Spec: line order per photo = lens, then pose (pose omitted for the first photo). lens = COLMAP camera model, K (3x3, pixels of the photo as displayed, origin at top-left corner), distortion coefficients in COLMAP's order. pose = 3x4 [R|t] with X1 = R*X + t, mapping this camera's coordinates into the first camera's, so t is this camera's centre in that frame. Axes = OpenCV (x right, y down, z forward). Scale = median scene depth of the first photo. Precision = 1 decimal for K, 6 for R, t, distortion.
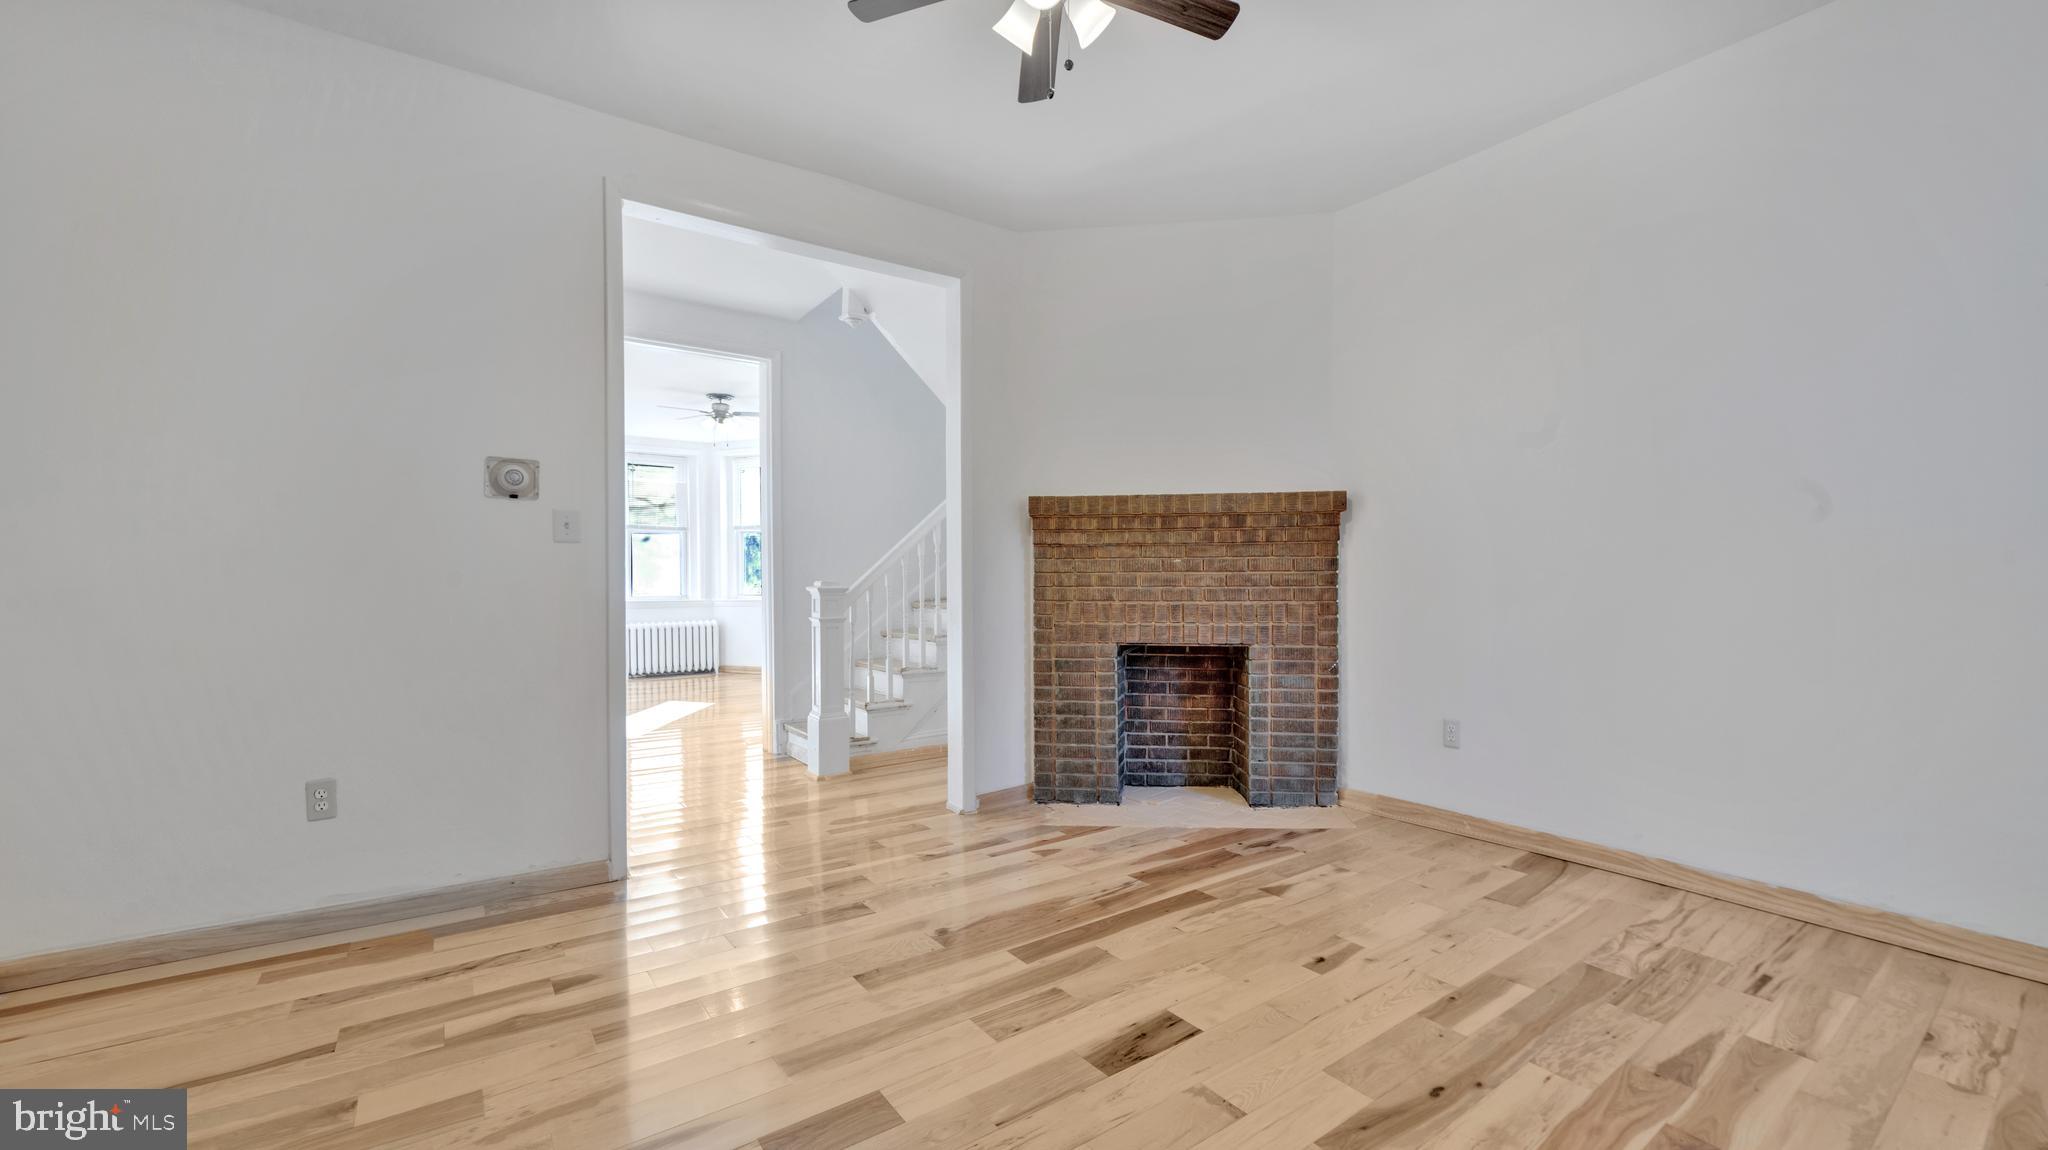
lens RADIAL K [[814.3, 0, 1023.7], [0, 814.3, 581.8], [0, 0, 1]] dist [0.001630, -0.000441]
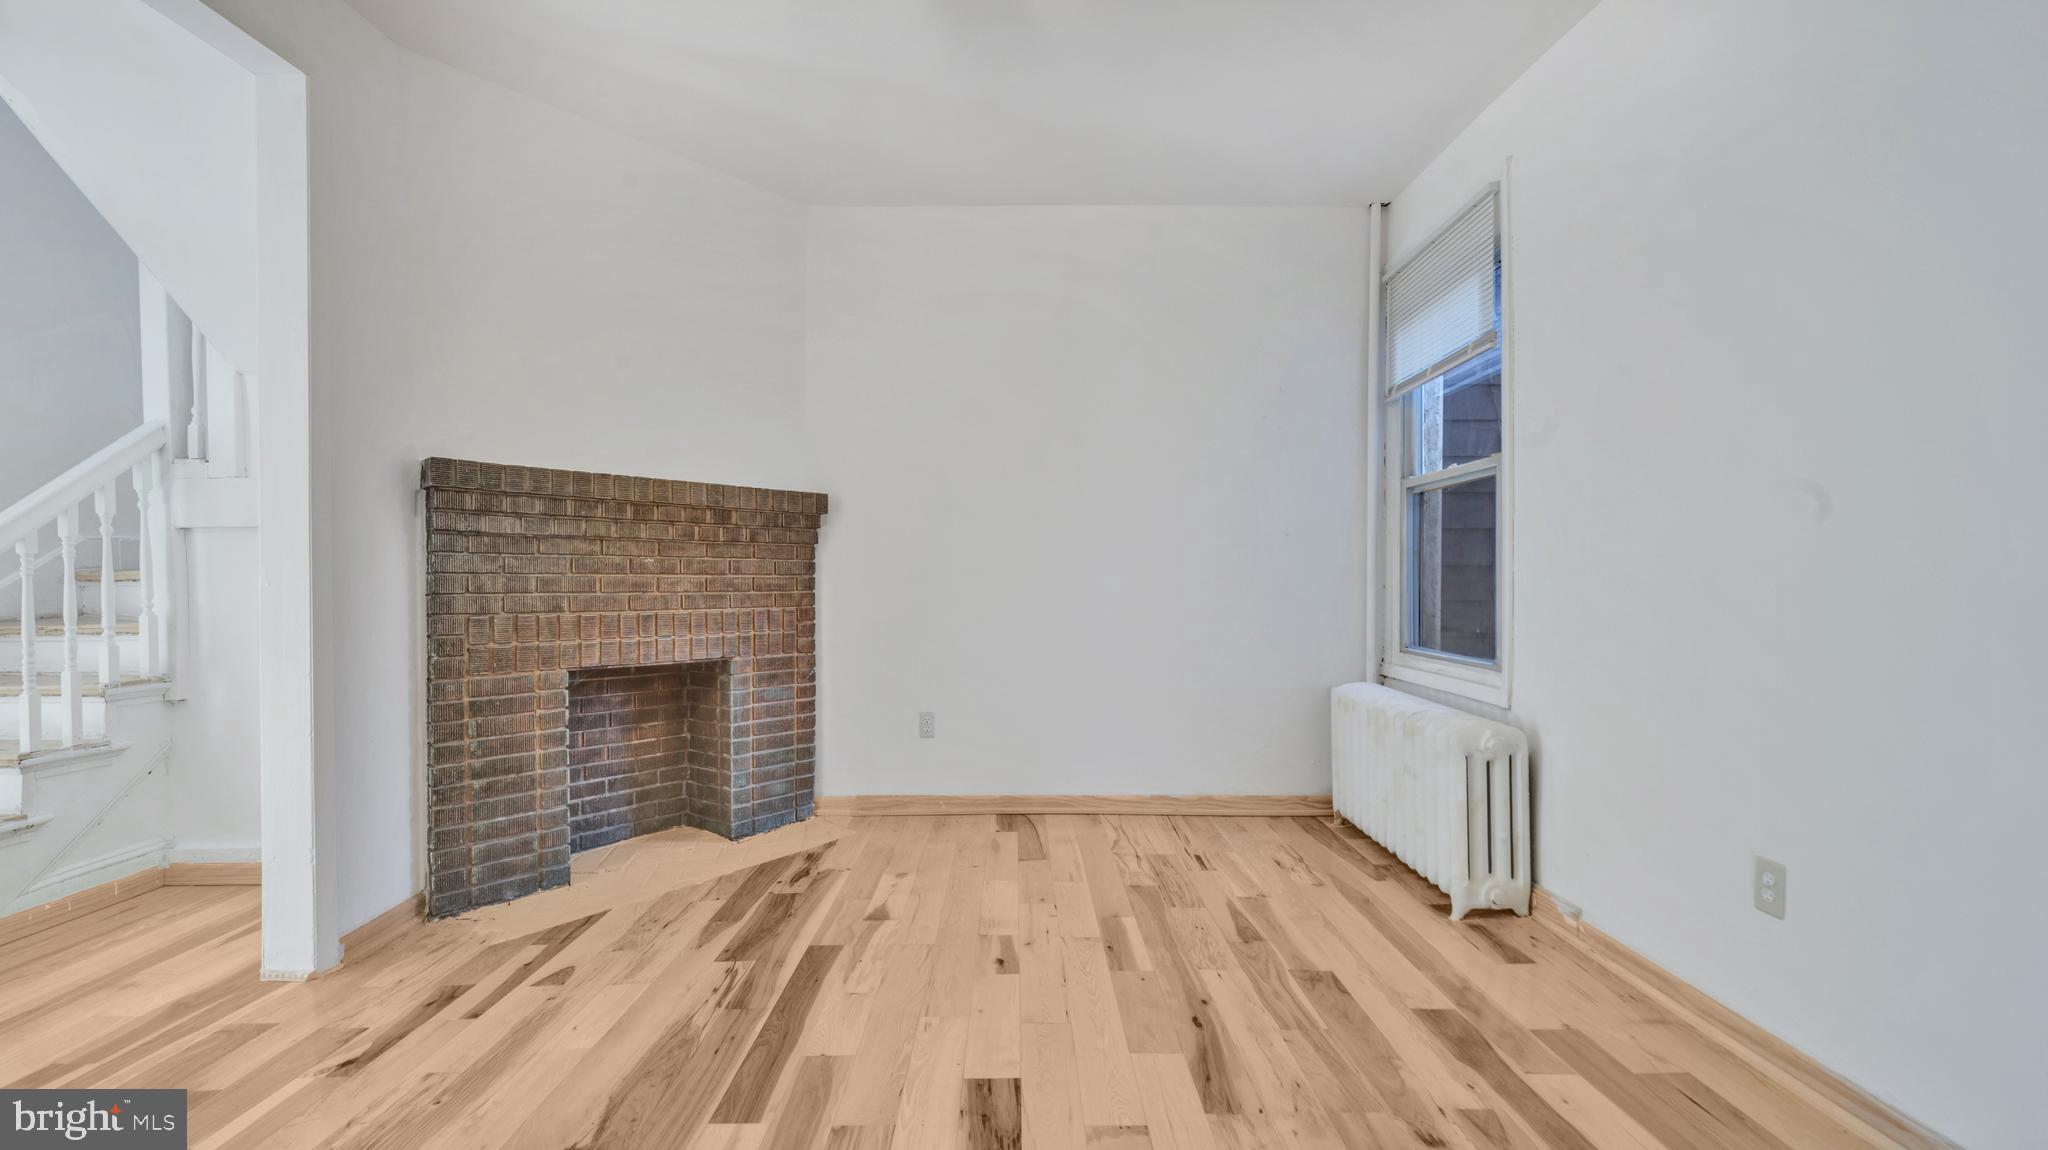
lens RADIAL K [[814.3, 0, 1023.9], [0, 814.3, 582.3], [0, 0, 1]] dist [0.001630, -0.000441]
pose [[0.572521, 0.002169, 0.819887, -0.266948], [-0.001102, 0.999998, -0.001875, -0.003187], [-0.819889, 0.000170, 0.572522, 0.235465]]
